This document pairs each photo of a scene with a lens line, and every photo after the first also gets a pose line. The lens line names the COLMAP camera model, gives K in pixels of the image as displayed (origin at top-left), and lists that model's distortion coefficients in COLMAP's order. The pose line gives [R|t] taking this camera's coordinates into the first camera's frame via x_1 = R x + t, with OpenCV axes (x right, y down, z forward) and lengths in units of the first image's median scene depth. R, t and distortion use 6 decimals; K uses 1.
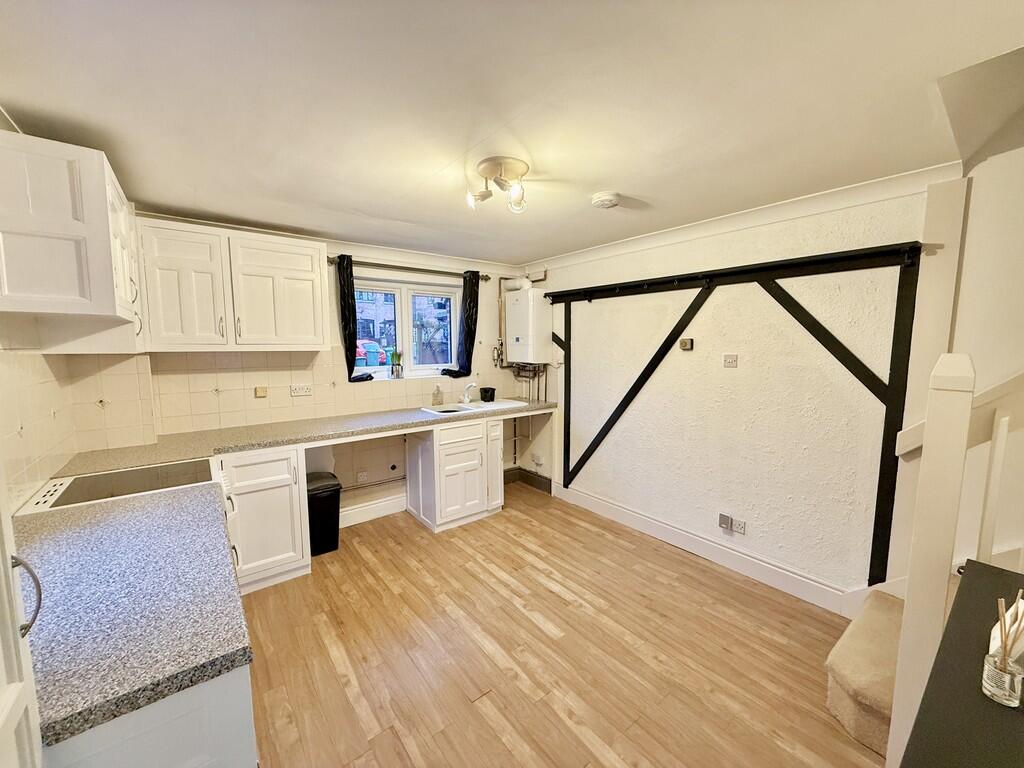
lens RADIAL K [[406.0, 0, 512.9], [0, 406.0, 384.8], [0, 0, 1]] dist [-0.001954, -0.000328]
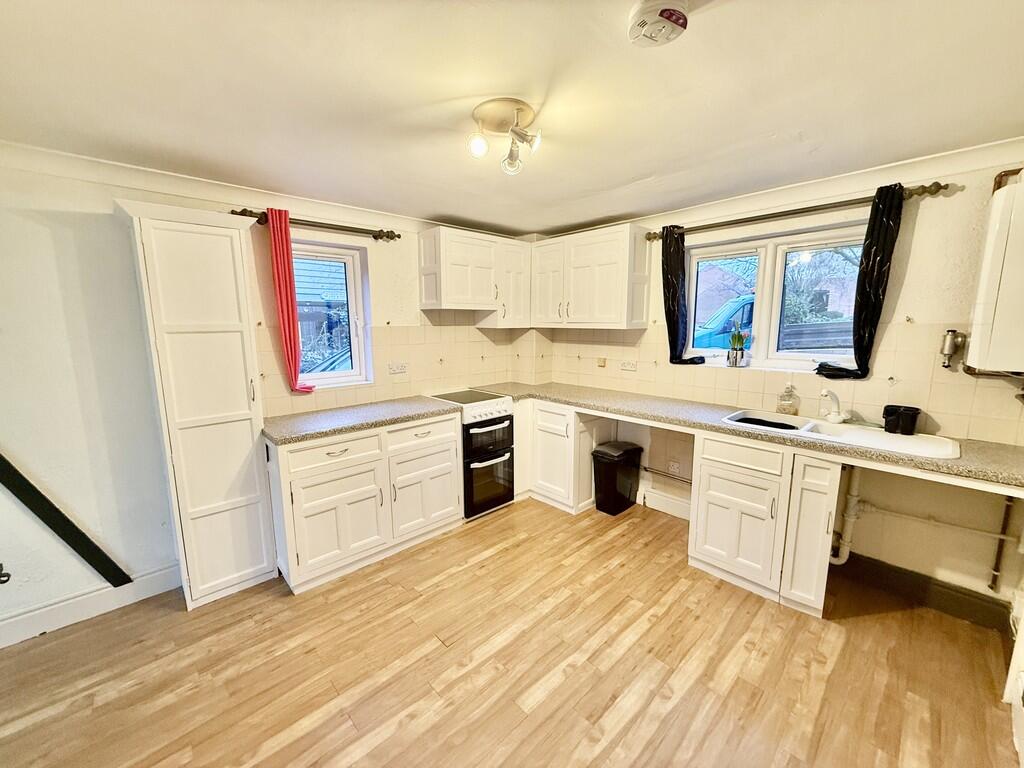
lens RADIAL K [[406.0, 0, 512.4], [0, 406.0, 385.5], [0, 0, 1]] dist [-0.001954, -0.000328]
pose [[0.082577, 0.156108, -0.984282, 0.596687], [-0.095343, 0.984362, 0.148122, -0.072640], [0.992013, 0.081613, 0.096169, 0.657635]]
